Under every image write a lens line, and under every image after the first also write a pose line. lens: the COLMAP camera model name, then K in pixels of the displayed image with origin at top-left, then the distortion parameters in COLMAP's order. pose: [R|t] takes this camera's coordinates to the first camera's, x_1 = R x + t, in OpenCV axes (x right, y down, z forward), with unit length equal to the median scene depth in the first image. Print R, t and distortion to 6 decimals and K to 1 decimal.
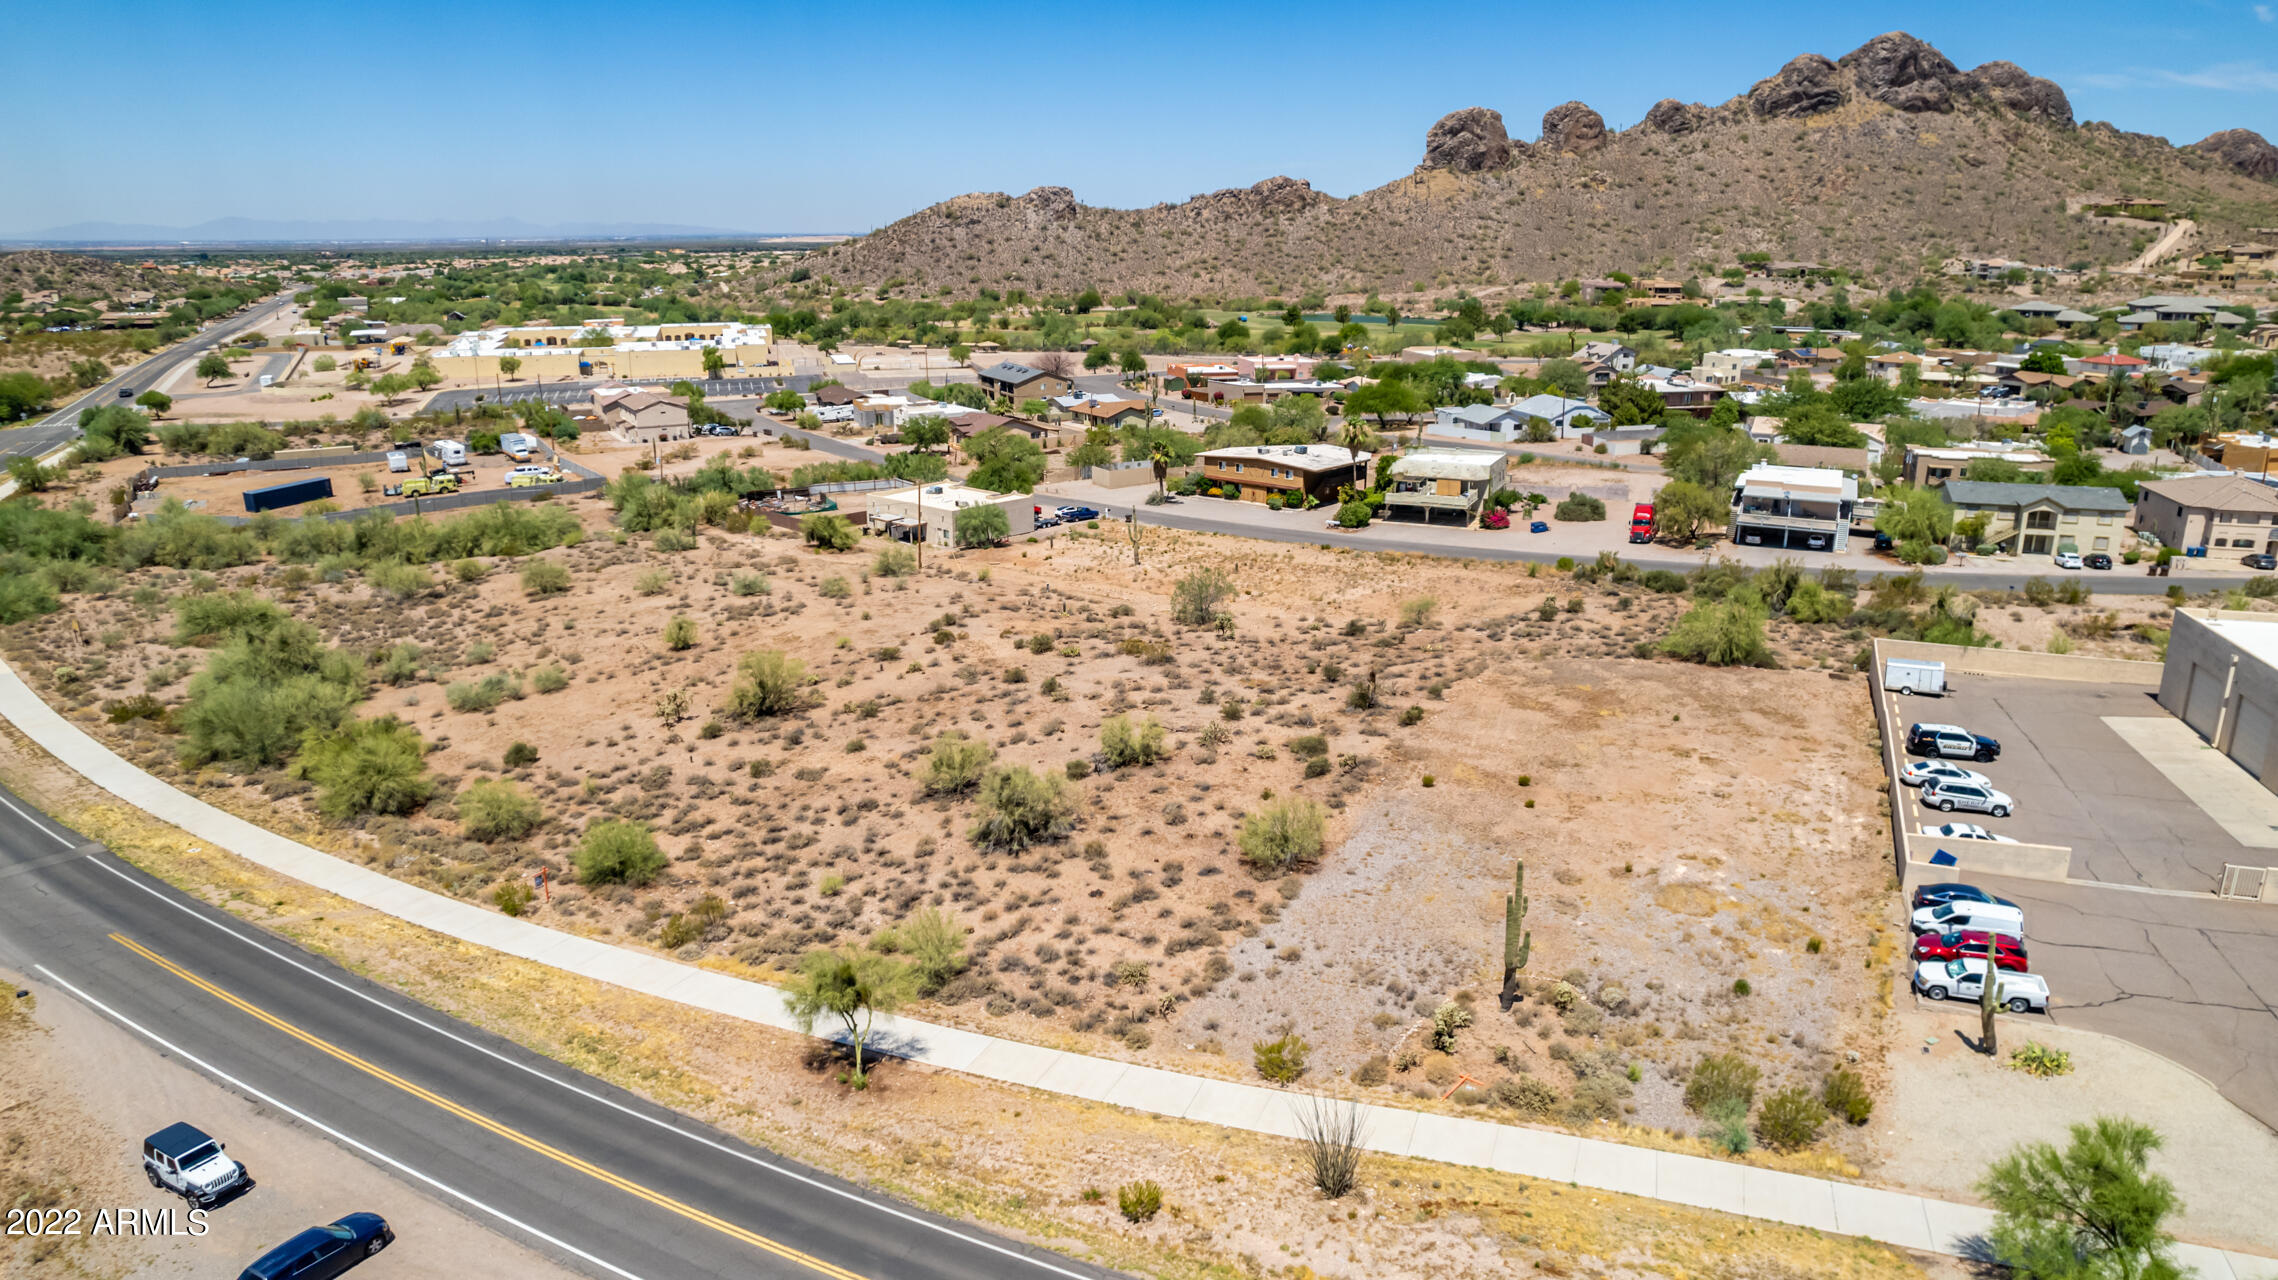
lens RADIAL K [[1491.4, 0, 1145.9], [0, 1491.4, 640.4], [0, 0, 1]] dist [-0.075584, 0.069303]
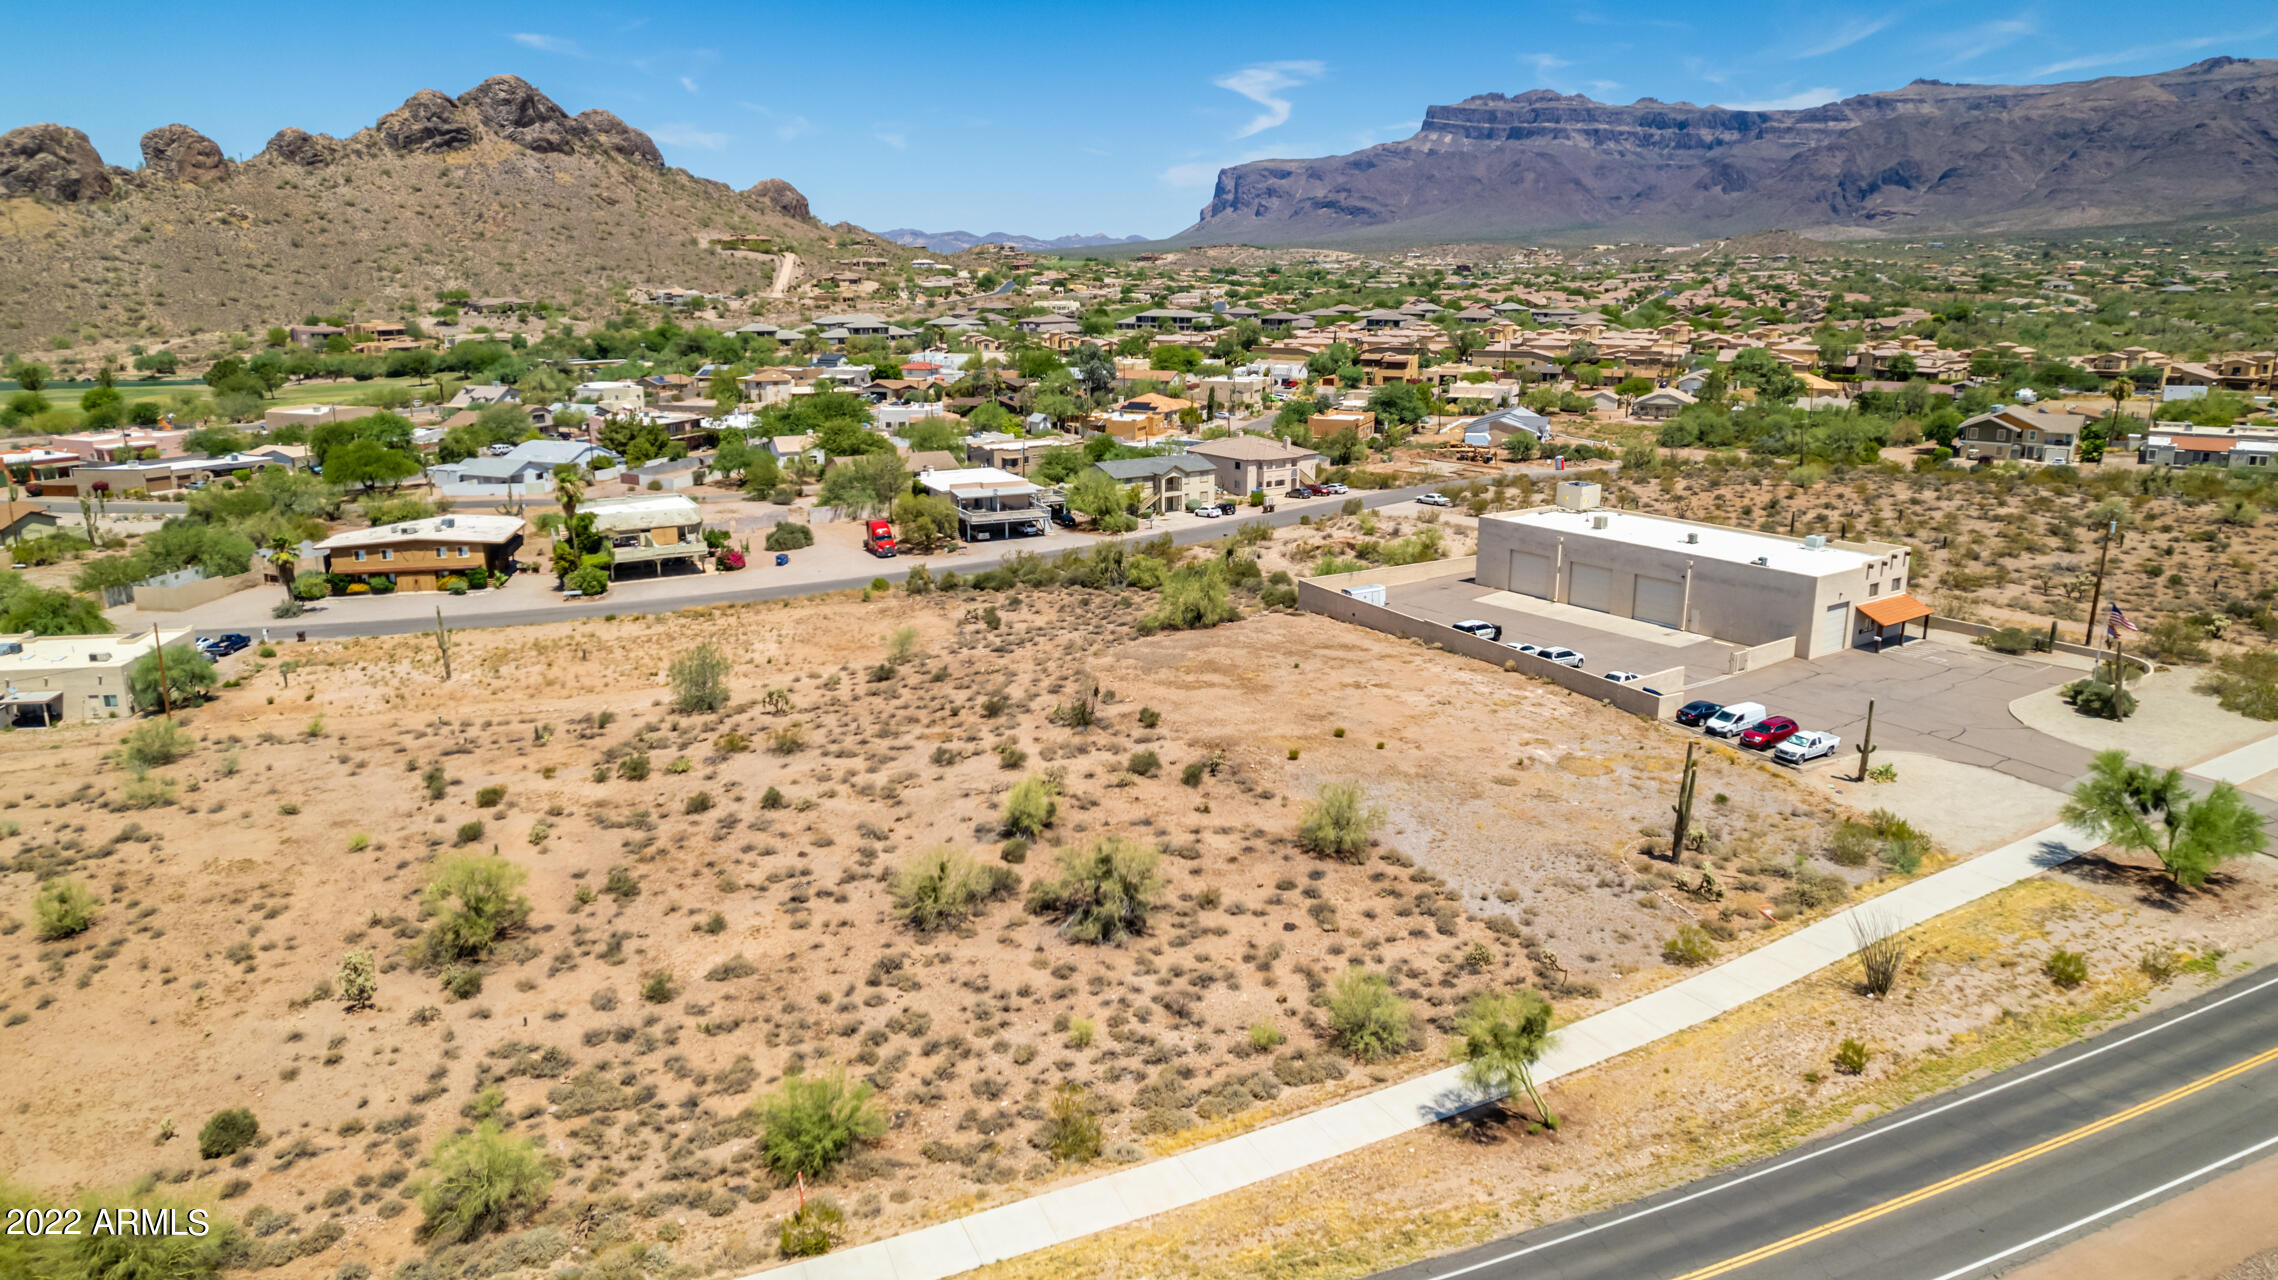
lens RADIAL K [[1491.4, 0, 1145.2], [0, 1491.4, 647.3], [0, 0, 1]] dist [-0.075584, 0.069303]
pose [[0.622768, -0.199072, 0.756658, -0.391486], [0.213997, 0.973552, 0.080006, -0.052803], [-0.752573, 0.112098, 0.648898, 0.205128]]
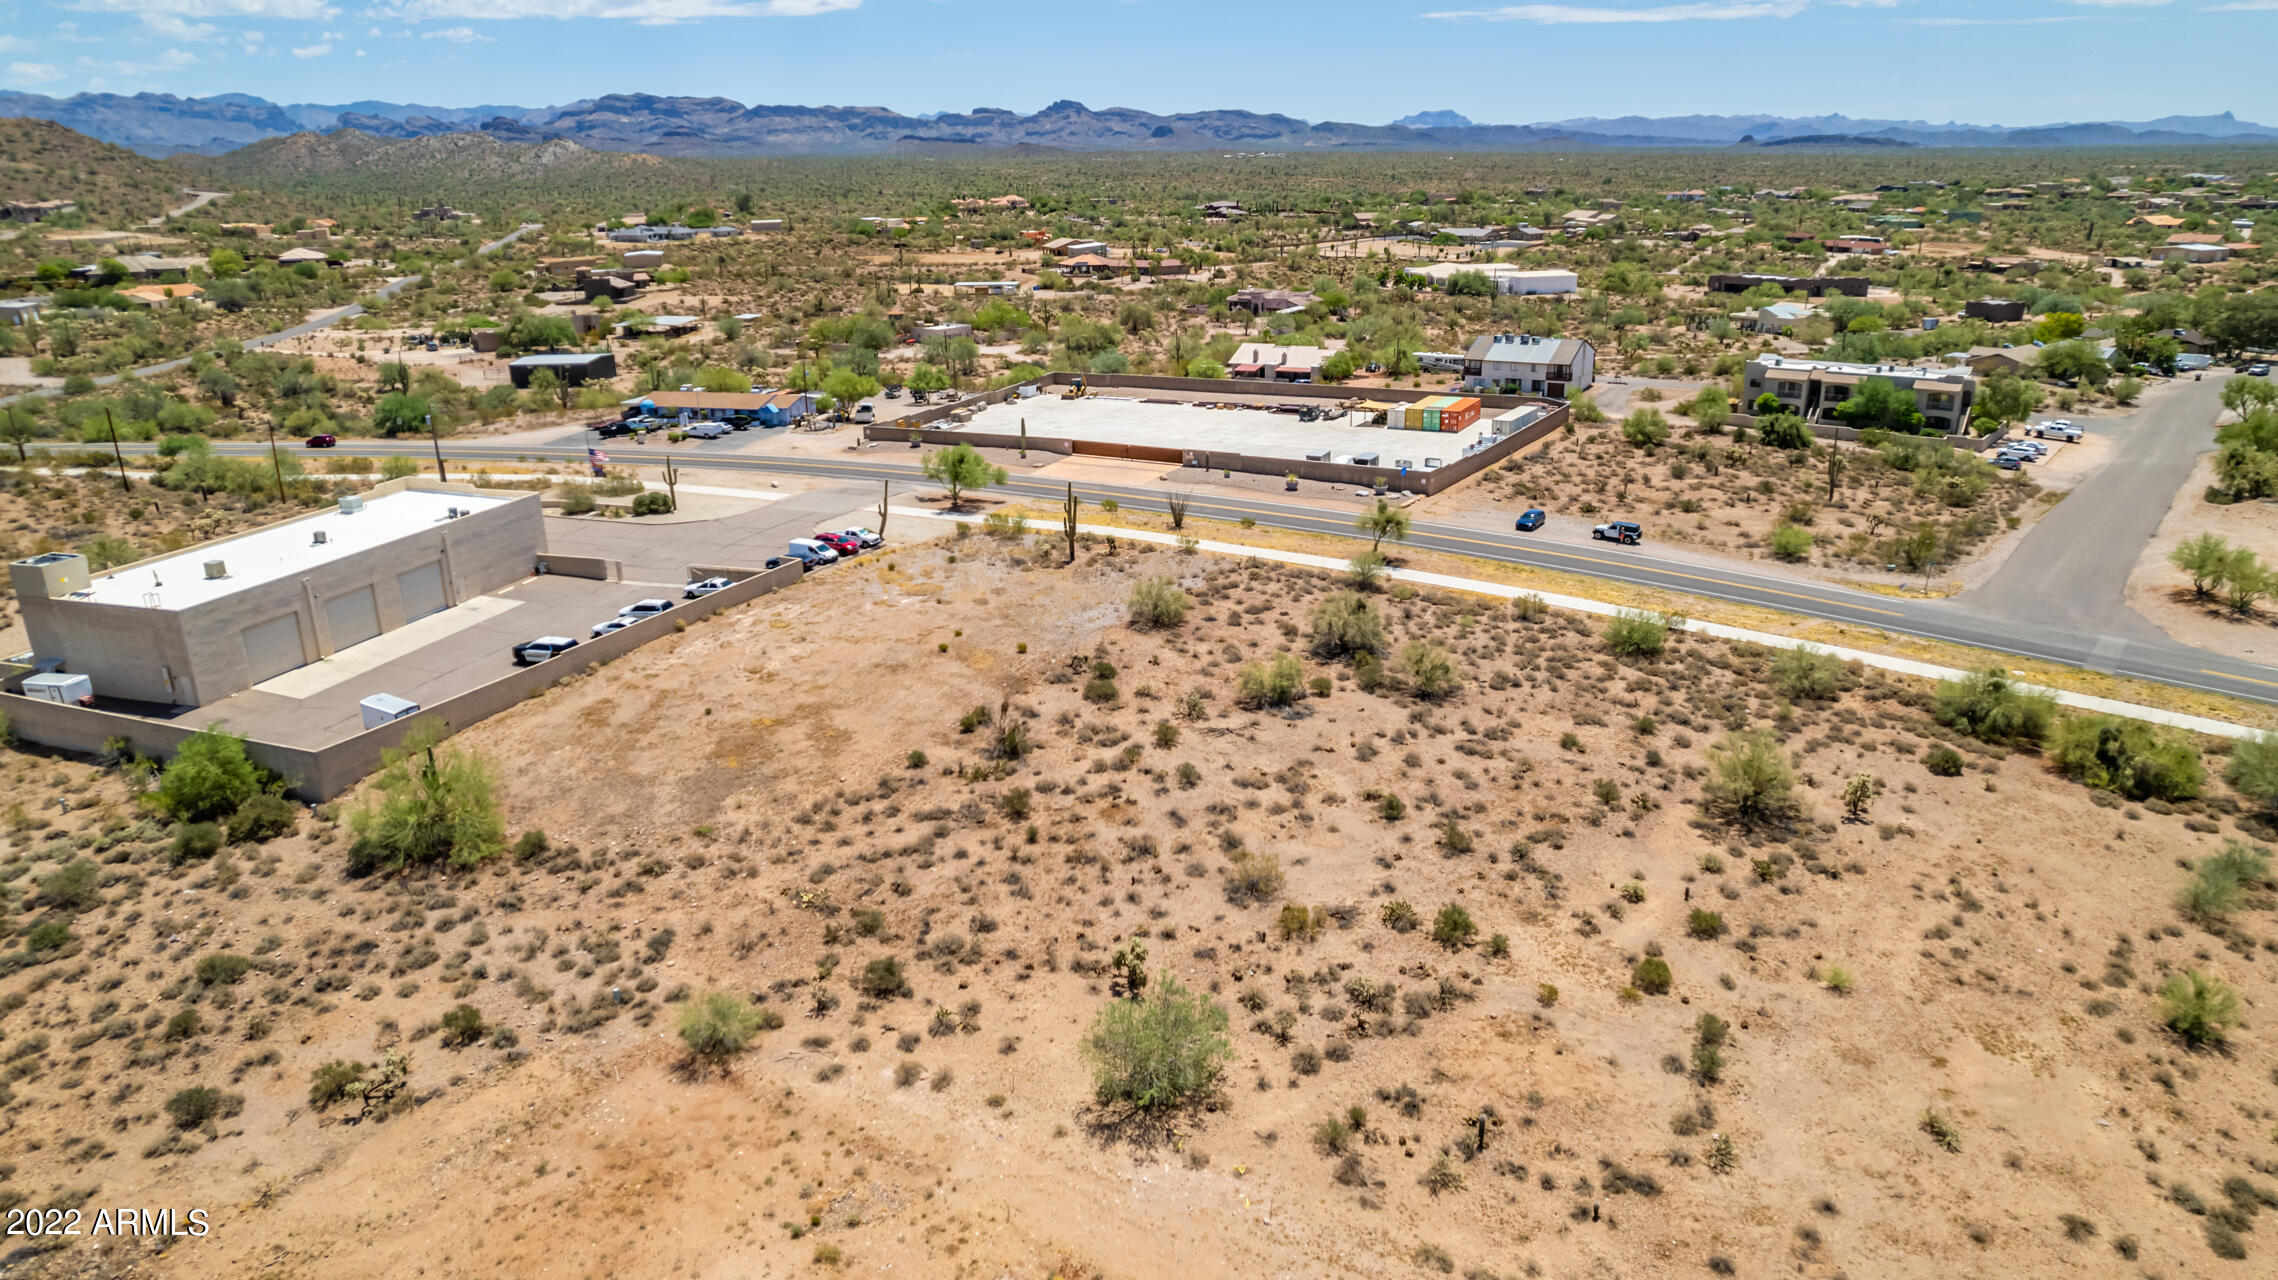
lens RADIAL K [[1465.0, 0, 1133.0], [0, 1465.0, 631.1], [0, 0, 1]] dist [-0.074268, 0.067516]
pose [[-0.998312, 0.001548, 0.058063, 0.017326], [0.033931, 0.826886, 0.561345, -0.329649], [-0.047142, 0.562368, -0.825542, 1.115954]]
